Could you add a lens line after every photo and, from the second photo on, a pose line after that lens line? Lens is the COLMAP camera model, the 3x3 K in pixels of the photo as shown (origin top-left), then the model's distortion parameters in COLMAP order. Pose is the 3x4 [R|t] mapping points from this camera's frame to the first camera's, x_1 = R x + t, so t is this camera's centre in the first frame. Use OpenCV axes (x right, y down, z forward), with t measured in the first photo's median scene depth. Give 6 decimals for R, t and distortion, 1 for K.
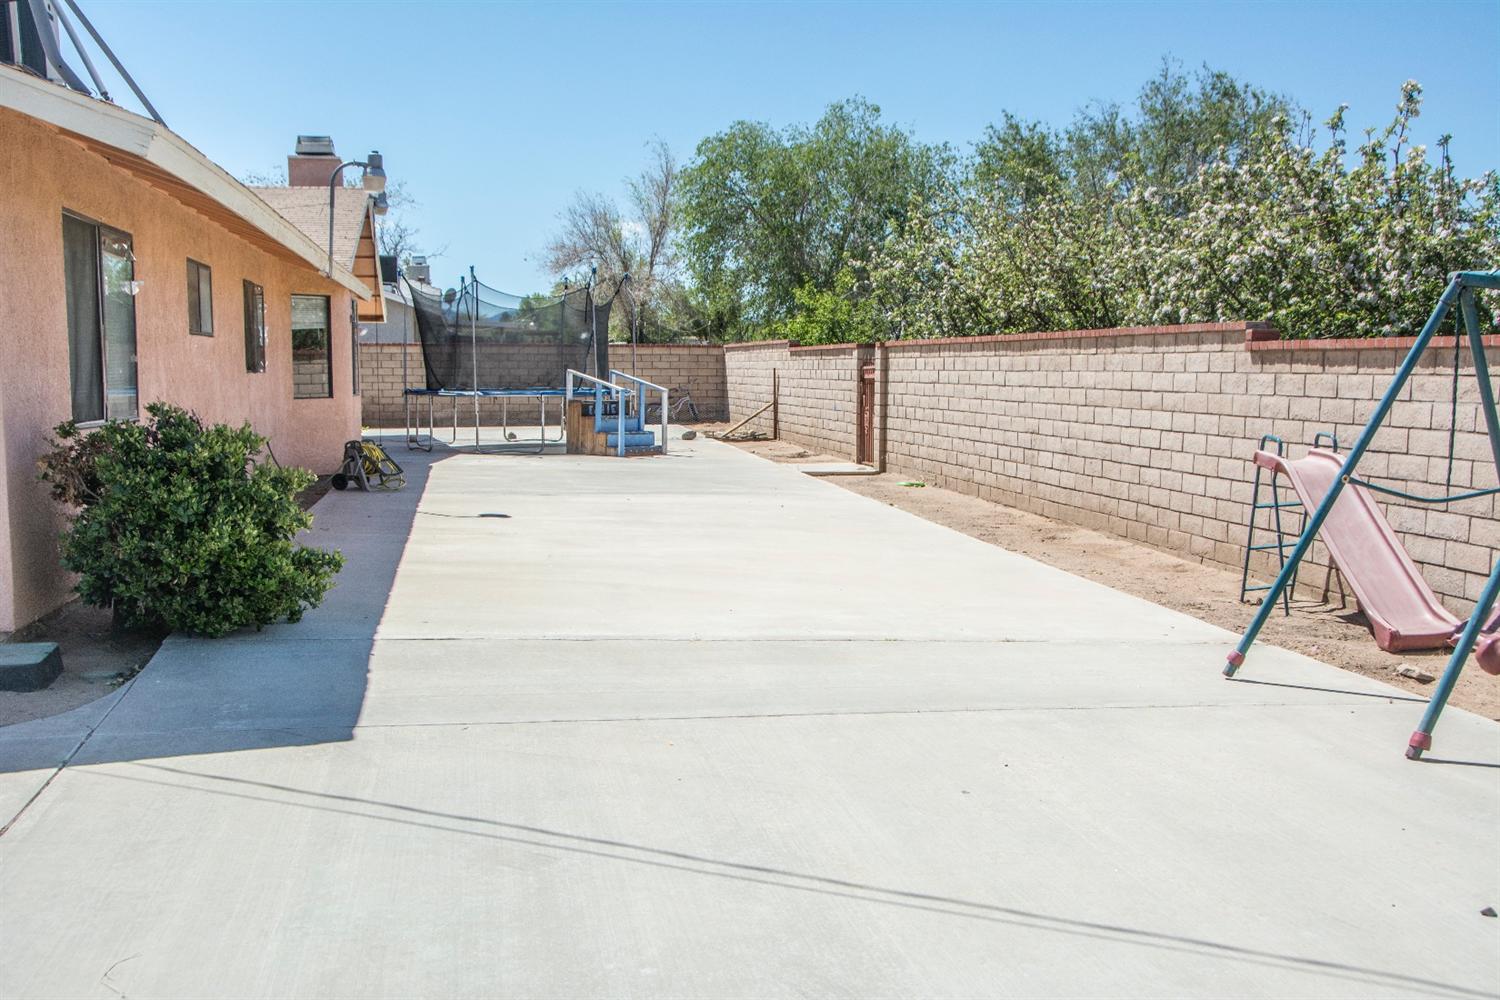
lens RADIAL K [[1516.6, 0, 749.9], [0, 1516.6, 541.5], [0, 0, 1]] dist [-0.050200, 0.235241]
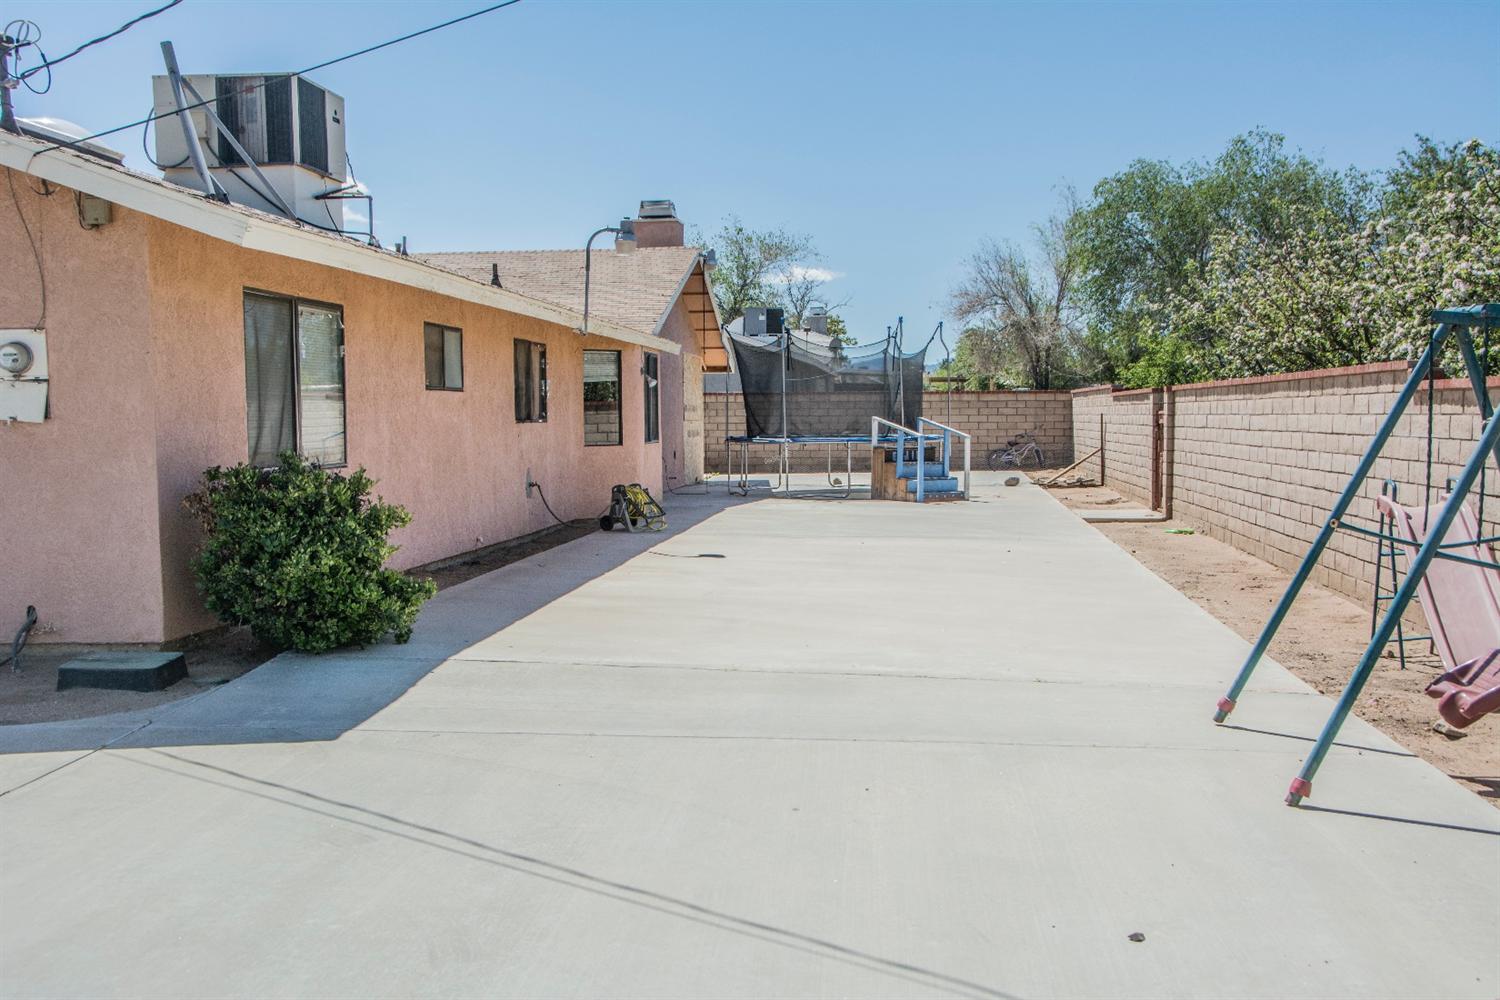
lens RADIAL K [[1516.6, 0, 749.9], [0, 1516.6, 541.5], [0, 0, 1]] dist [-0.050200, 0.235241]
pose [[0.967782, 0.011094, -0.251543, 0.148340], [-0.018789, 0.999425, -0.028212, 0.002640], [0.251086, 0.032029, 0.967435, -0.020063]]
